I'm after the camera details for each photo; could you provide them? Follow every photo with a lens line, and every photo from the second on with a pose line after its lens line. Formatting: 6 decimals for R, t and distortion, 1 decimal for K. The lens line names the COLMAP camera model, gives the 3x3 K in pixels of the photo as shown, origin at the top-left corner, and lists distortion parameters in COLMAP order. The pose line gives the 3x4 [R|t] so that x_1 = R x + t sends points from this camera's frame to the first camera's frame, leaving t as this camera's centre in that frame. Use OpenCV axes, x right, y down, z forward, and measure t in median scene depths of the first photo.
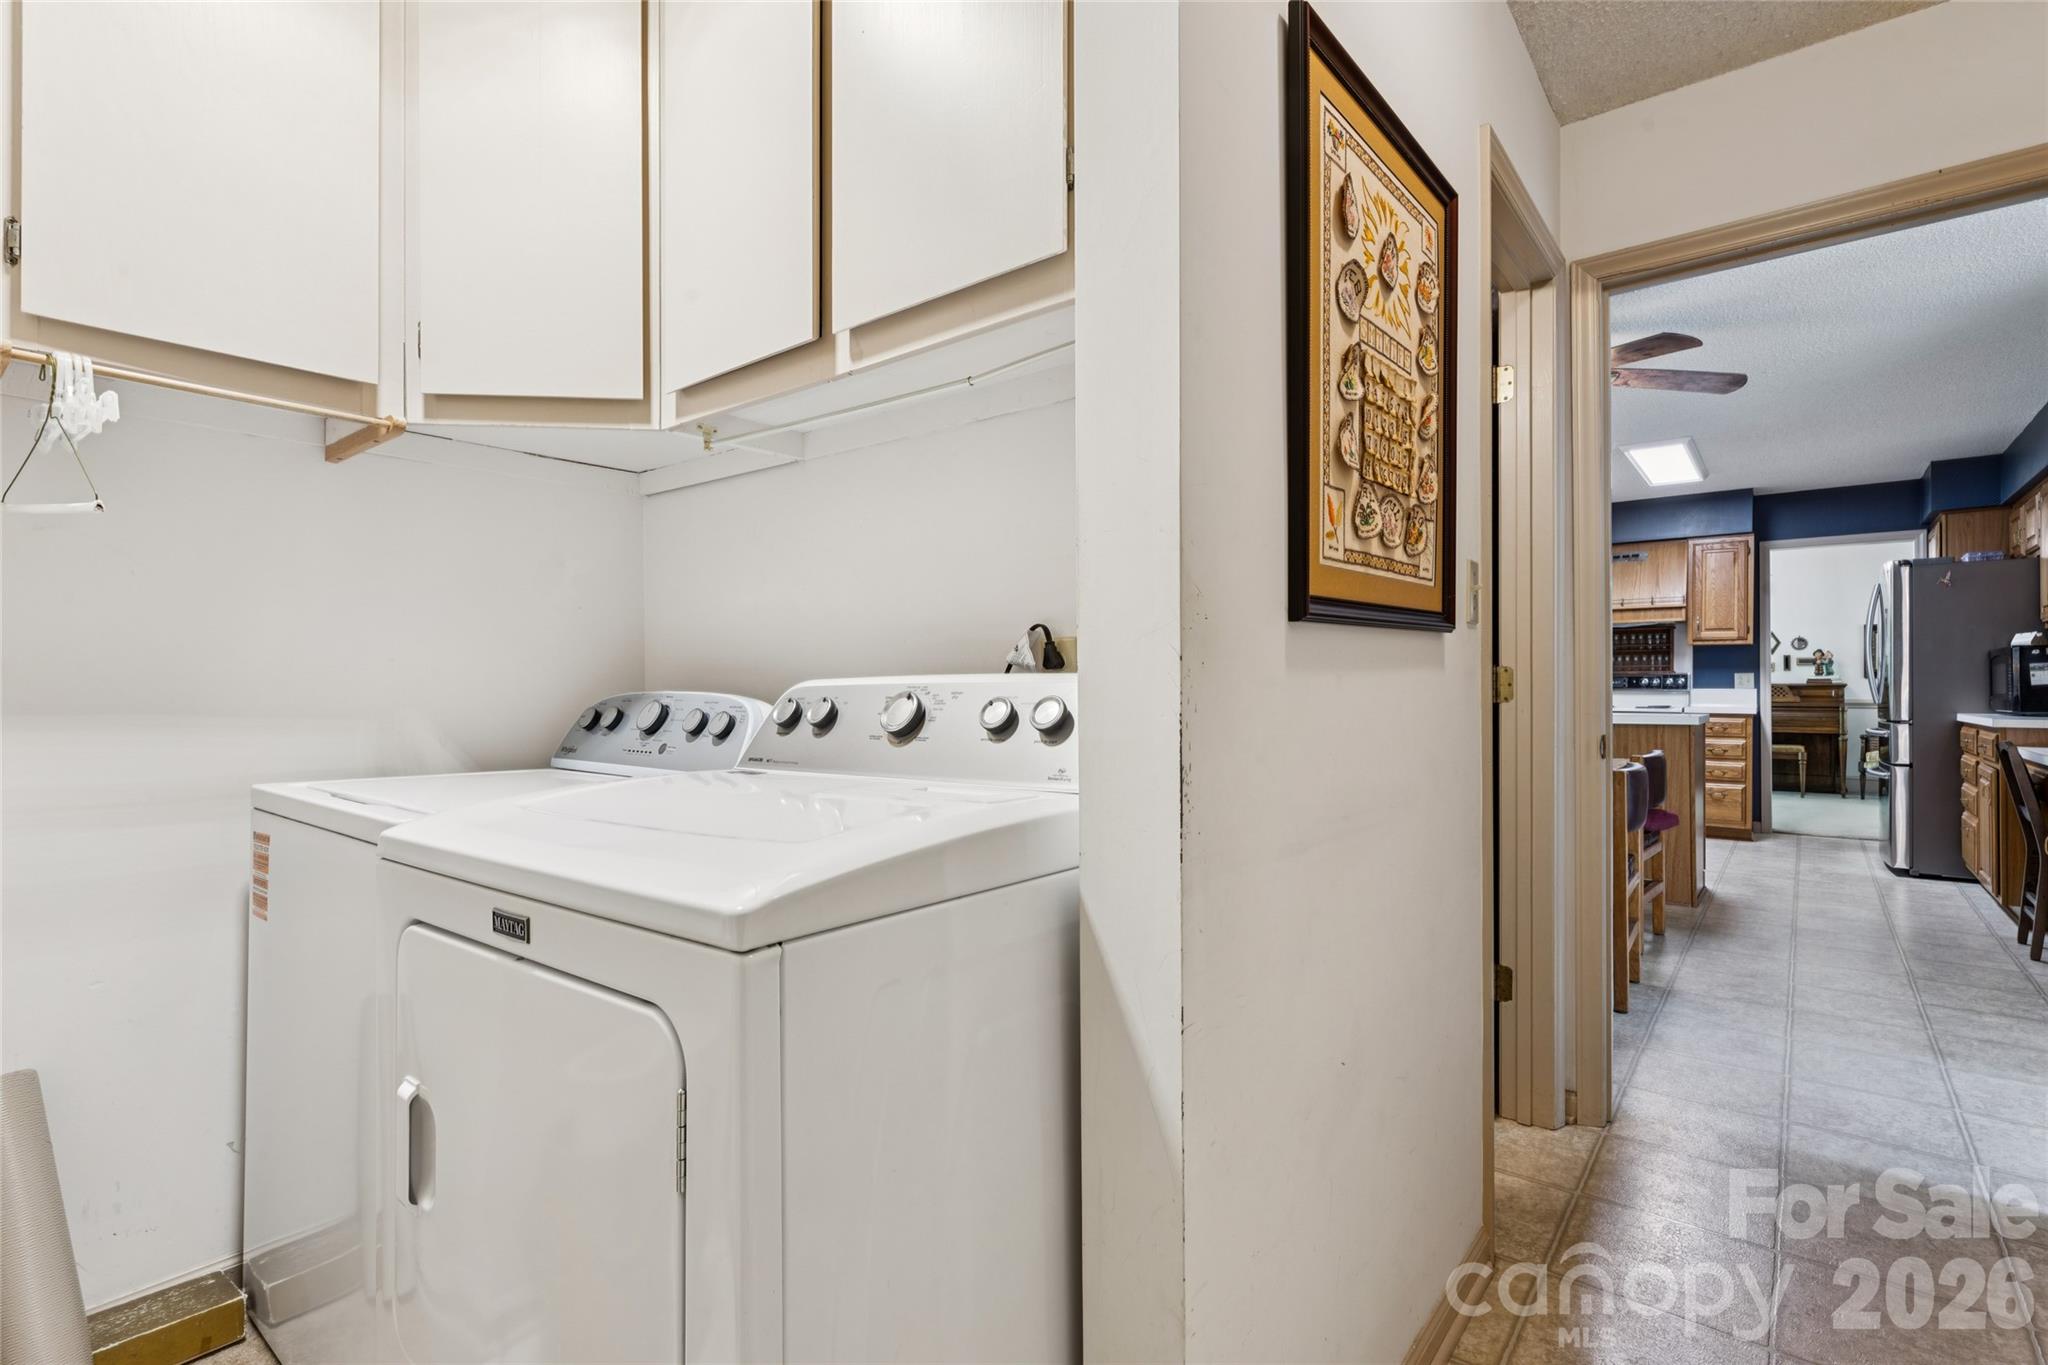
lens RADIAL K [[958.9, 0, 1020.2], [0, 958.9, 684.2], [0, 0, 1]] dist [-0.002087, -0.000782]
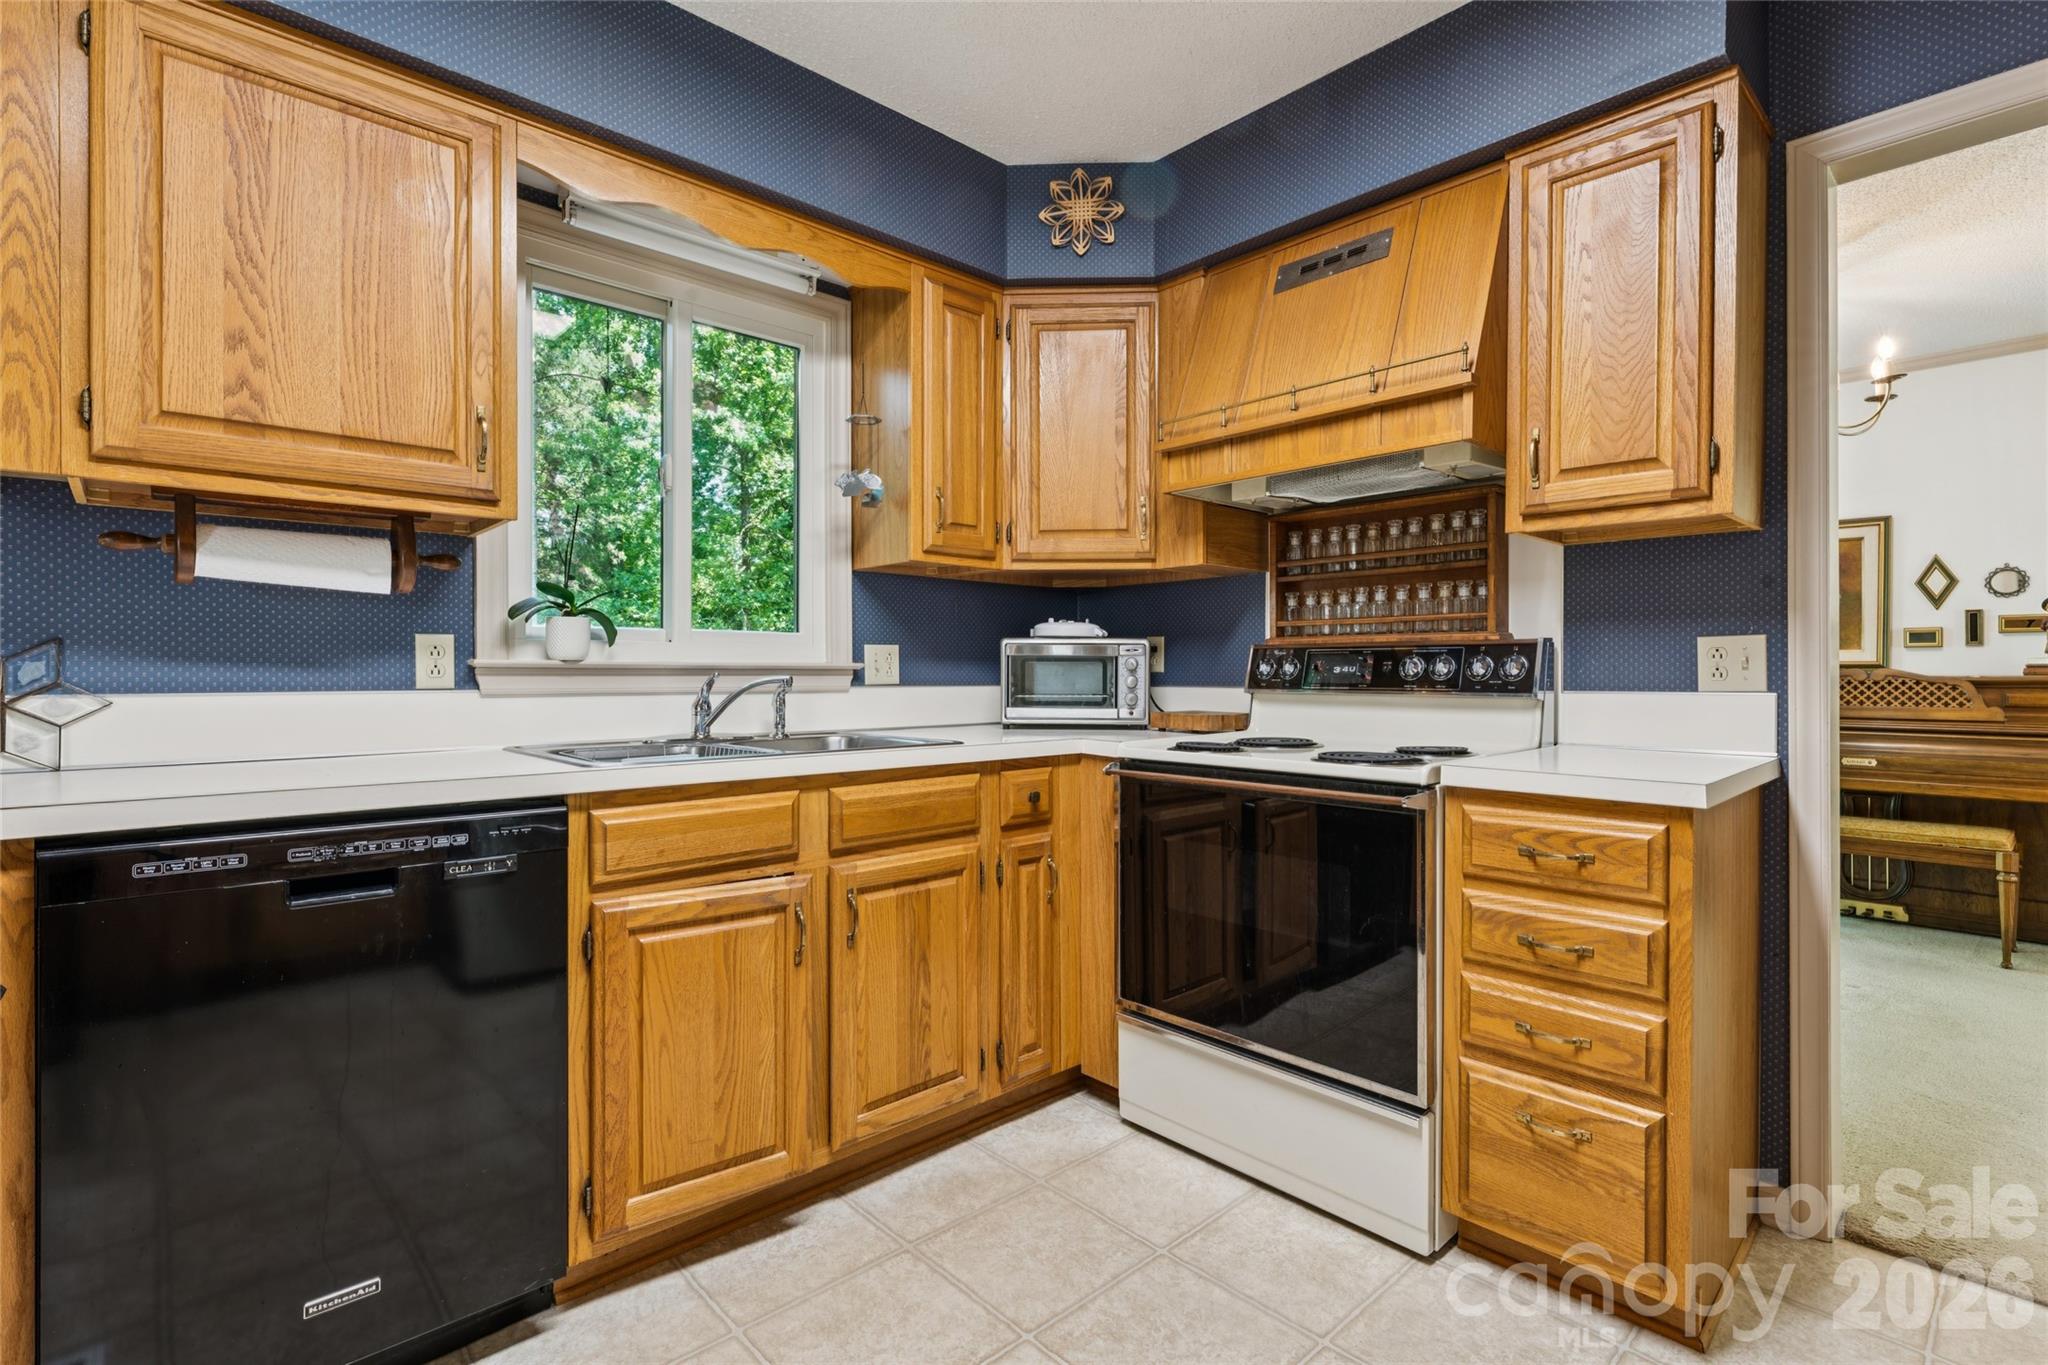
lens RADIAL K [[958.9, 0, 1028.9], [0, 958.9, 677.7], [0, 0, 1]] dist [-0.002087, -0.000782]
pose [[0.990800, 0.002568, -0.135311, 0.594300], [-0.002409, 0.999996, 0.001339, 0.000784], [0.135314, -0.001000, 0.990802, 0.701044]]
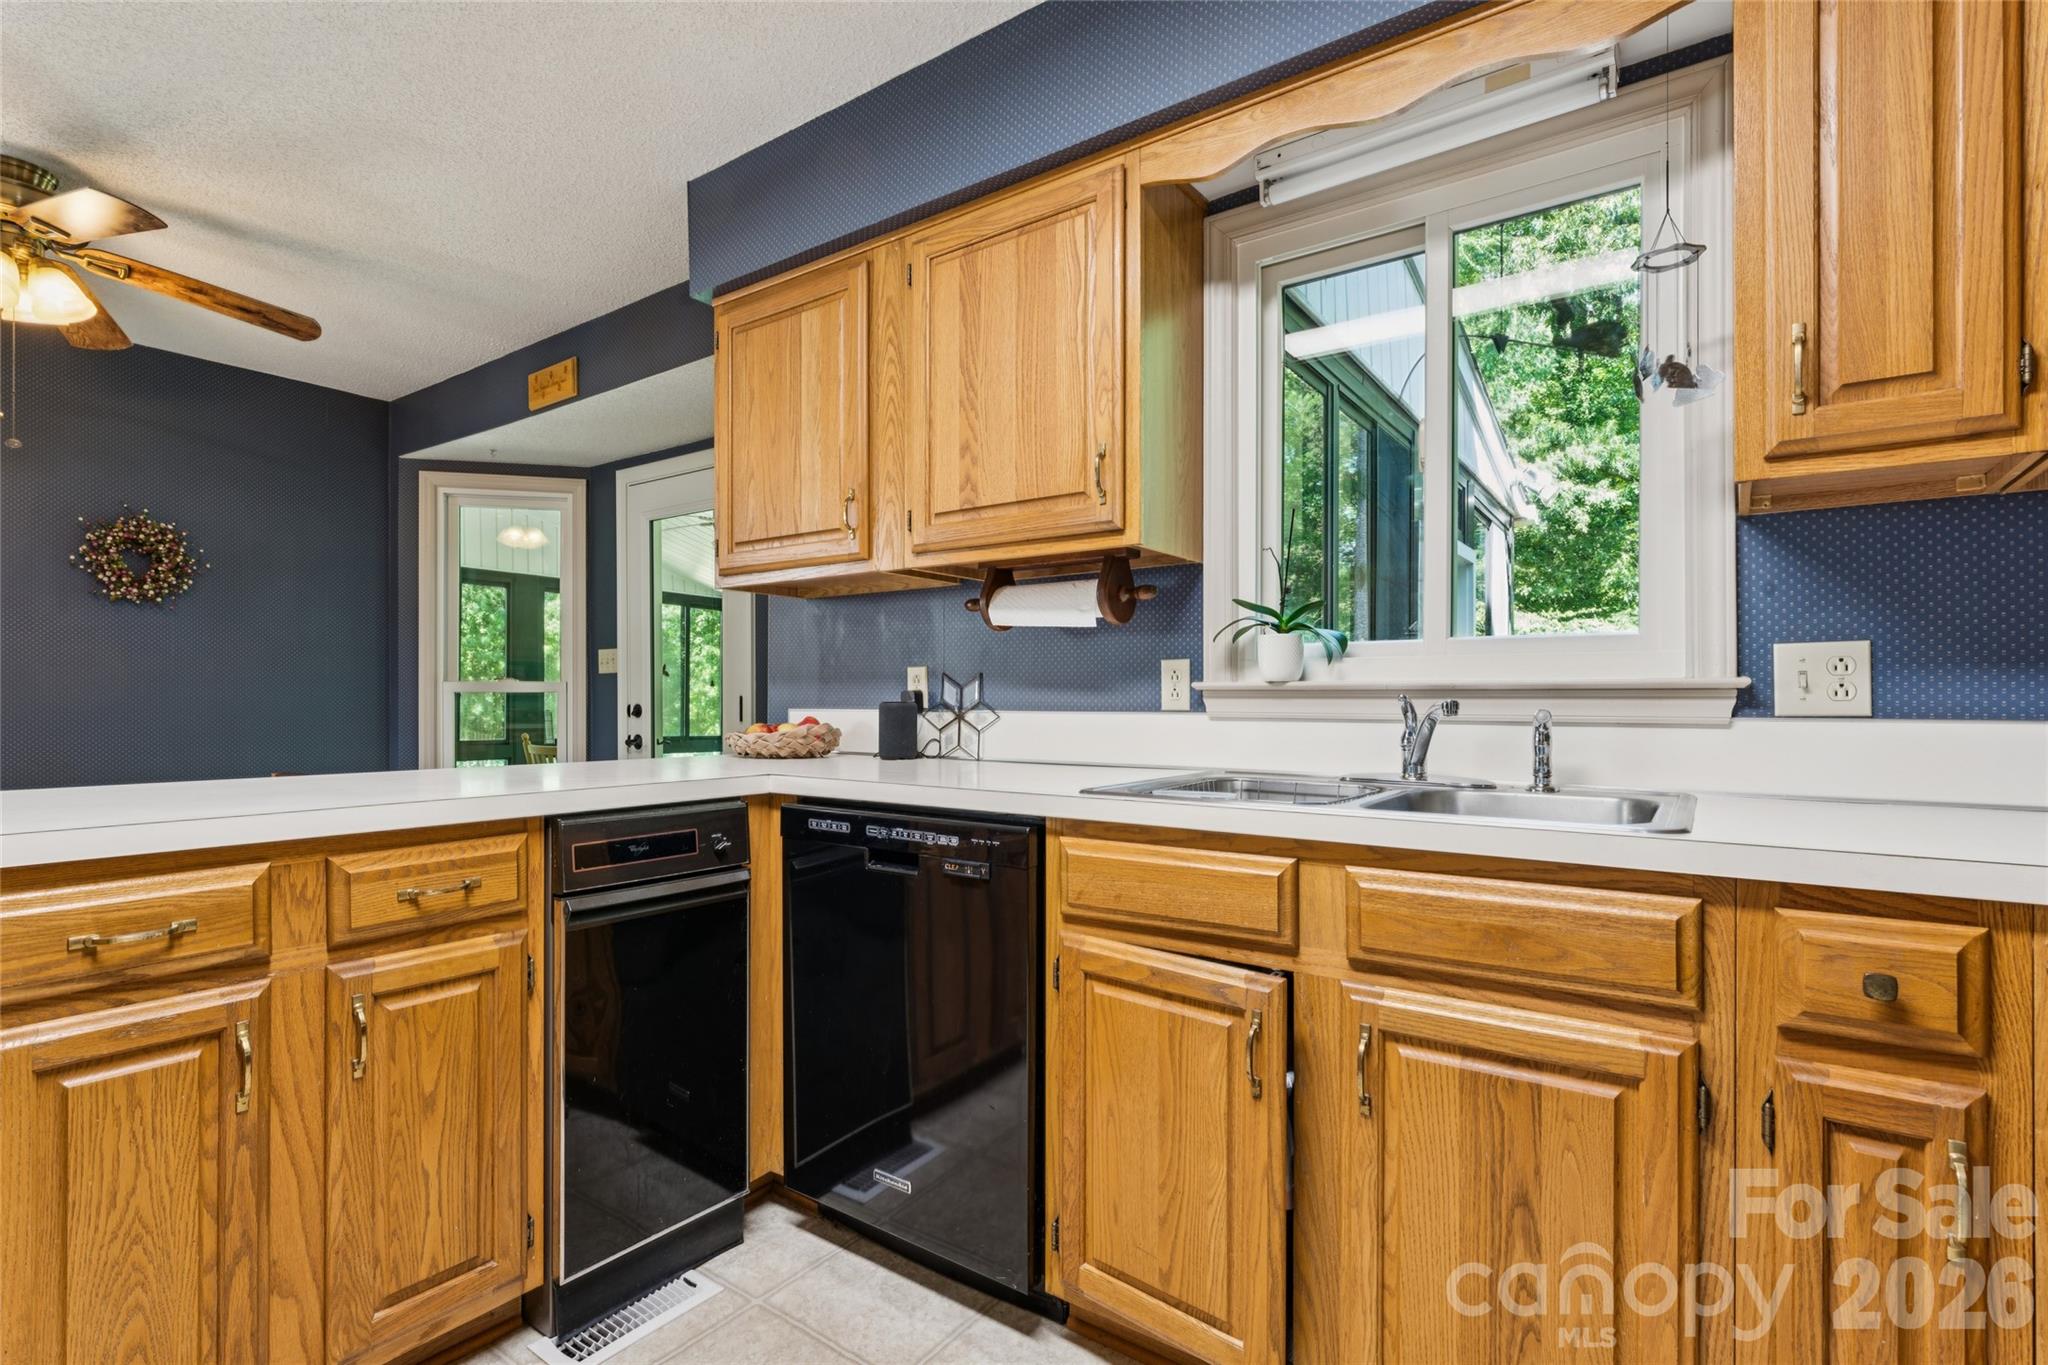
lens RADIAL K [[958.9, 0, 1029.4], [0, 958.9, 700.3], [0, 0, 1]] dist [-0.002087, -0.000782]
pose [[0.062613, 0.004132, -0.998029, 0.680871], [-0.003691, 0.999986, 0.003909, 0.000619], [0.998031, 0.003439, 0.062627, 0.892234]]
